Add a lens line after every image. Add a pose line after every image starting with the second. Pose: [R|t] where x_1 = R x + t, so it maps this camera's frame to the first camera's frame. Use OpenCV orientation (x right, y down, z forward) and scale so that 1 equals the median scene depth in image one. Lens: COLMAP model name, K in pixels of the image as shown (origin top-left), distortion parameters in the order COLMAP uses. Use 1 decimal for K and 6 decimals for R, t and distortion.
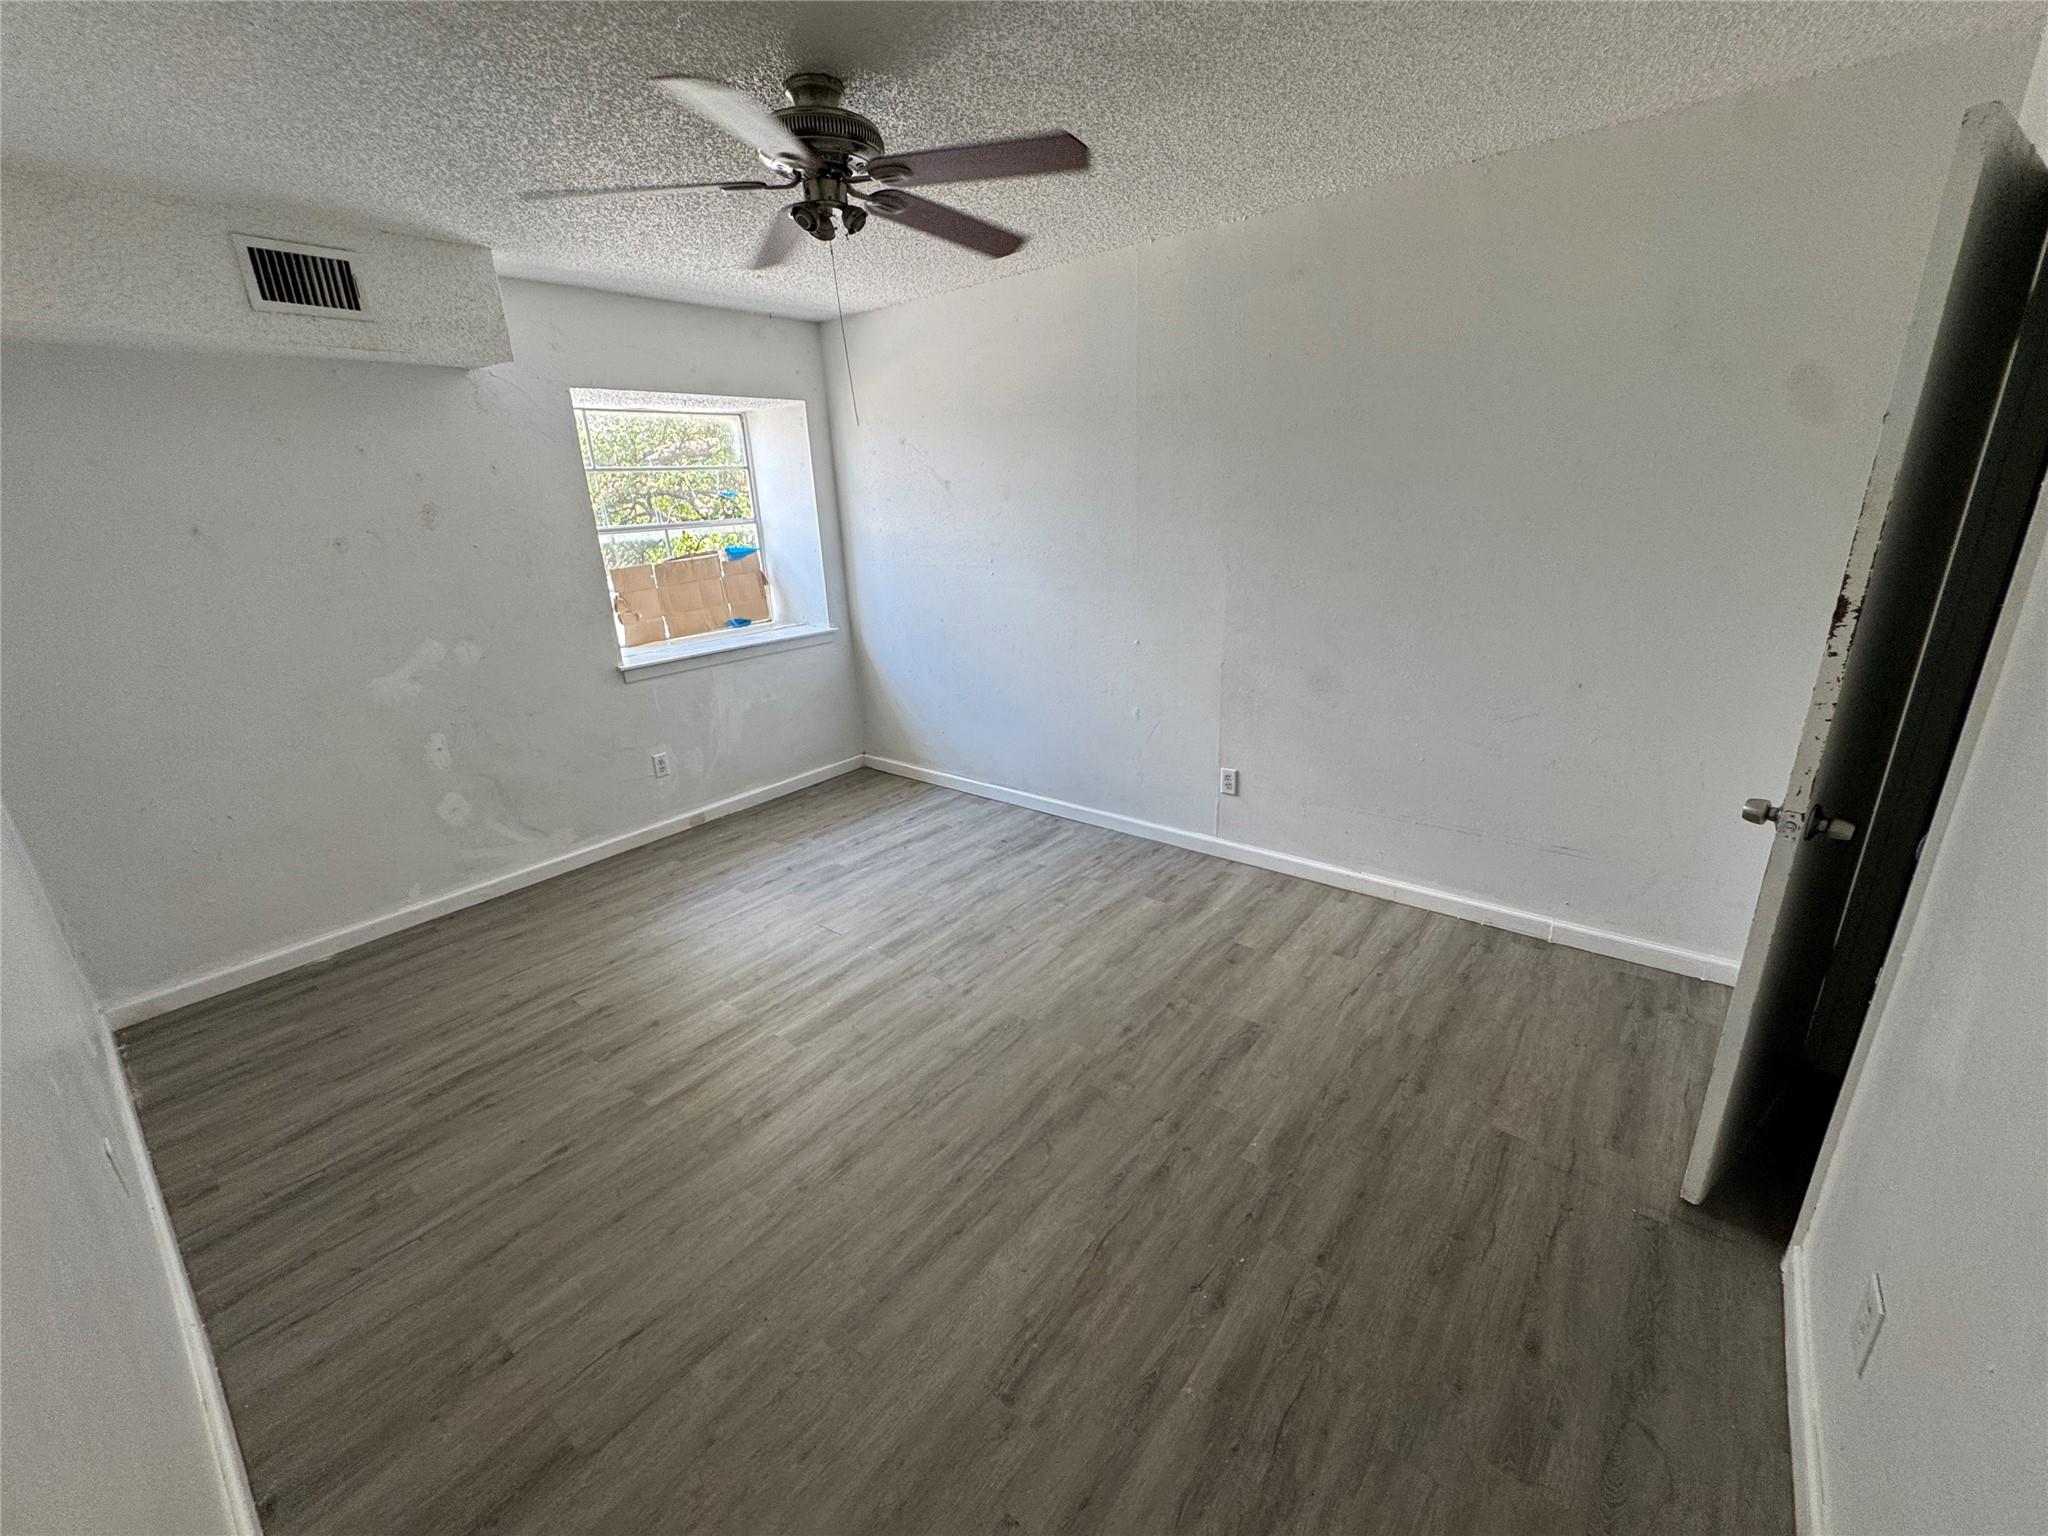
lens RADIAL K [[820.5, 0, 1020.8], [0, 820.5, 768.1], [0, 0, 1]] dist [-0.006855, 0.000802]
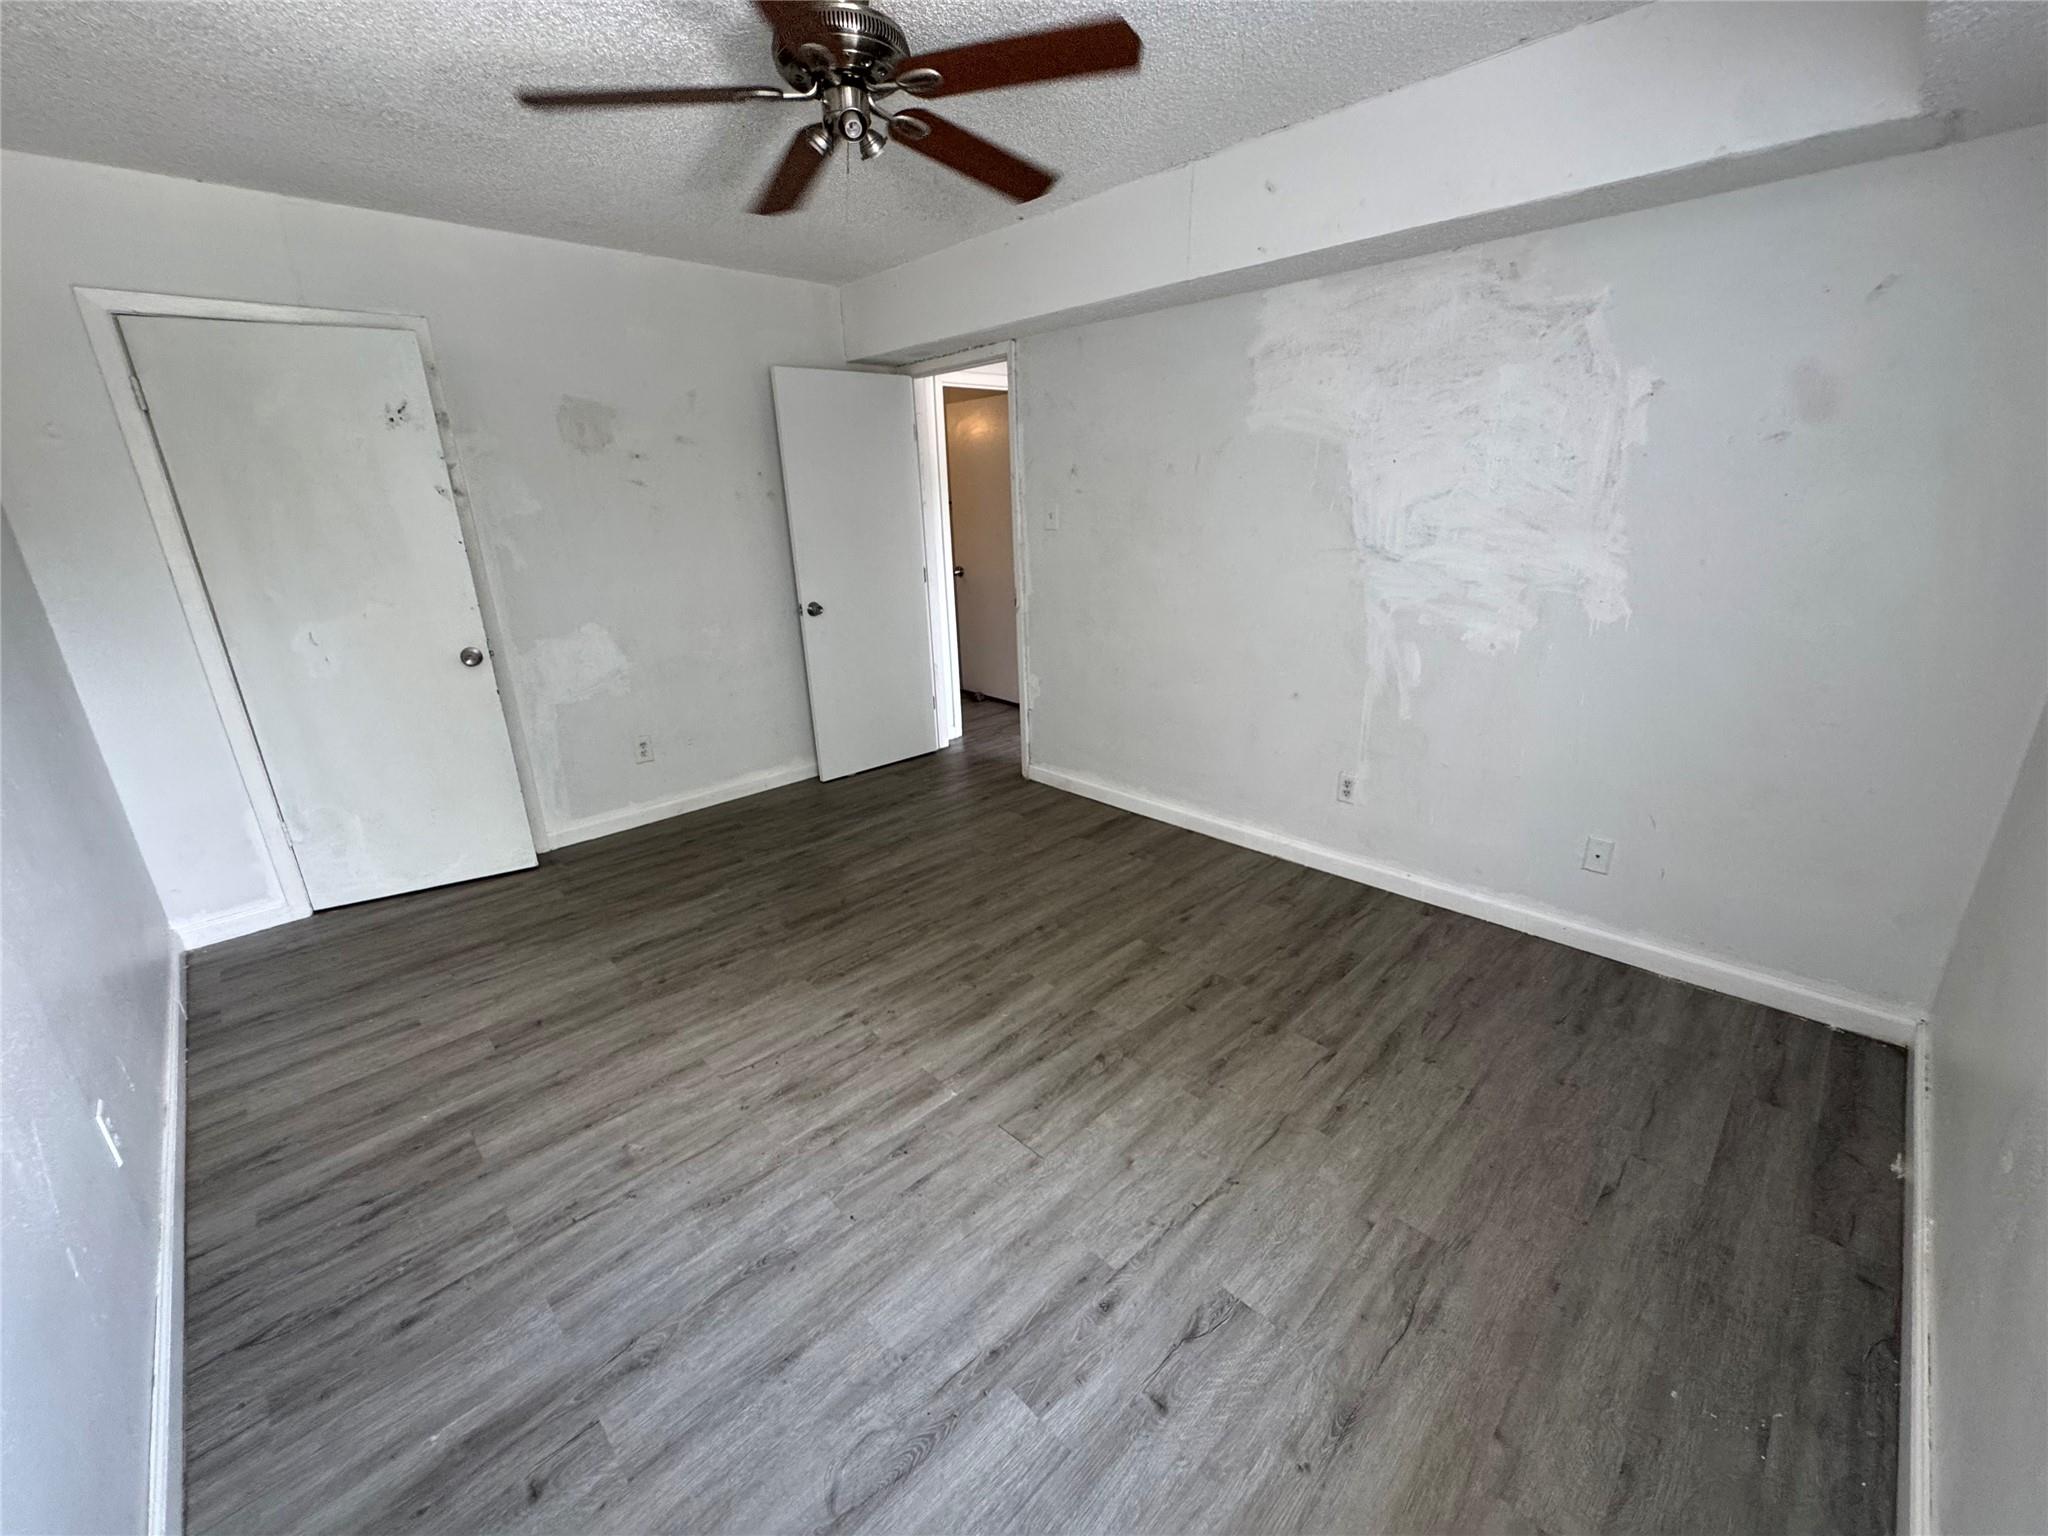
lens RADIAL K [[820.5, 0, 1021.6], [0, 820.5, 766.5], [0, 0, 1]] dist [-0.006855, 0.000802]
pose [[-0.990473, 0.029832, 0.134436, -0.351239], [0.104432, 0.799071, 0.592098, -0.414966], [-0.089760, 0.600496, -0.794574, 1.420835]]
